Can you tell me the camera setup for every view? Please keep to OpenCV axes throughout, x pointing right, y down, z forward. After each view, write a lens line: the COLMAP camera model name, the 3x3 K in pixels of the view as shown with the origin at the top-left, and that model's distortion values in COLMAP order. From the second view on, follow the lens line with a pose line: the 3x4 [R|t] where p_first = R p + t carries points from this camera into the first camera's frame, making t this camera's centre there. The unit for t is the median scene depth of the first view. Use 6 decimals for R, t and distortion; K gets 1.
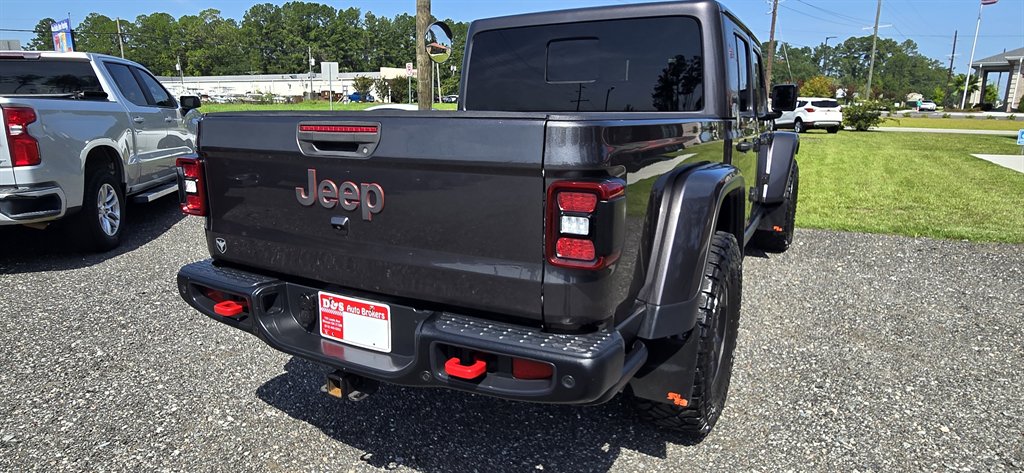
lens RADIAL K [[578.6, 0, 514.5], [0, 578.6, 236.7], [0, 0, 1]] dist [0.026583, -0.025063]
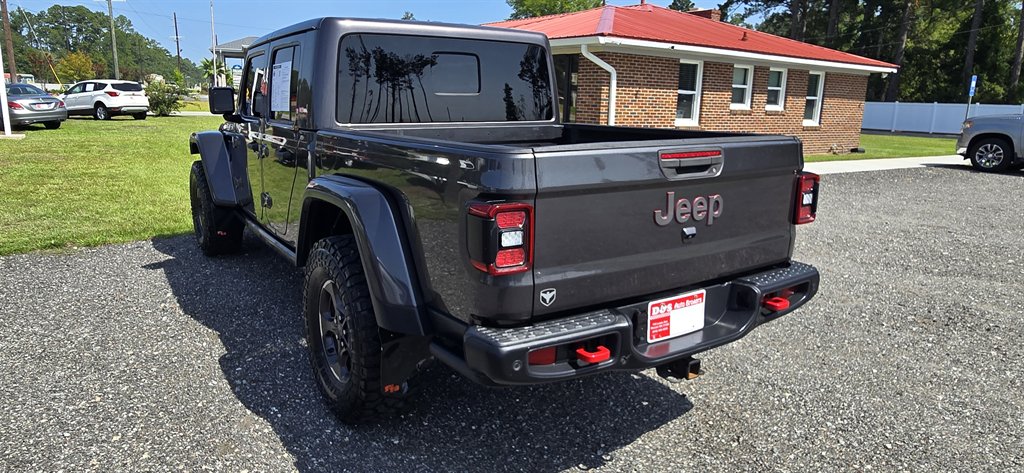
lens RADIAL K [[644.7, 0, 506.7], [0, 644.7, 235.6], [0, 0, 1]] dist [-0.000598, -0.000026]
pose [[0.457514, -0.183589, 0.870044, -1.496666], [0.176912, 0.977687, 0.113274, -0.216167], [-0.871426, 0.102097, 0.479785, 0.634404]]
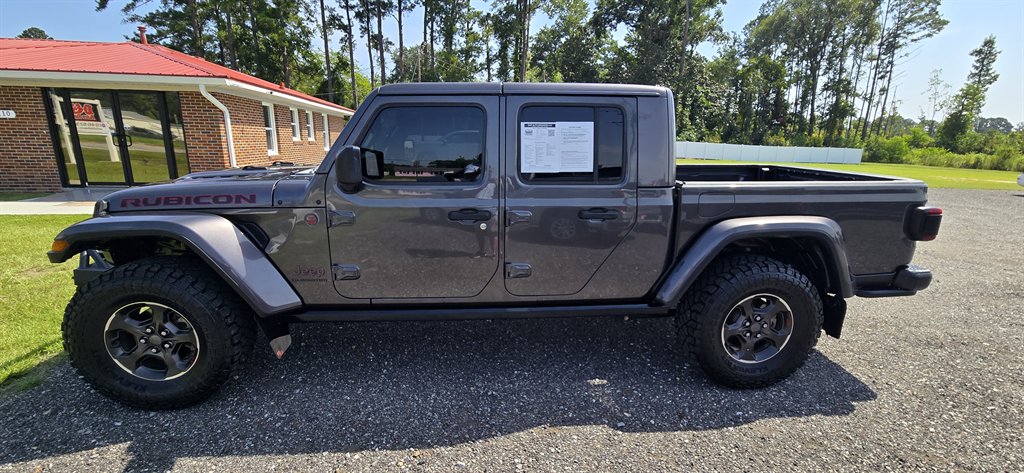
lens RADIAL K [[424.3, 0, 512.0], [0, 424.3, 236.5], [0, 0, 1]] dist [0.000295, -0.000123]
pose [[-0.570296, -0.201787, 0.796269, -0.963115], [0.163663, 0.922012, 0.350869, -0.778271], [-0.804970, 0.330419, -0.492794, 2.998470]]
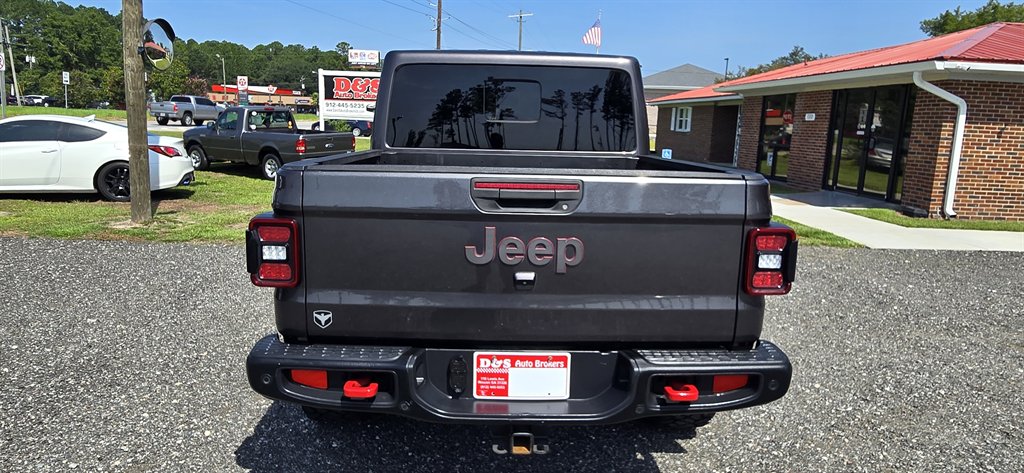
lens RADIAL K [[644.7, 0, 506.7], [0, 644.7, 235.6], [0, 0, 1]] dist [-0.000598, -0.000026]
pose [[0.862177, -0.065277, 0.502385, -0.812501], [0.085253, 0.996217, -0.016865, -0.074888], [-0.499383, 0.057371, 0.864480, 0.040599]]
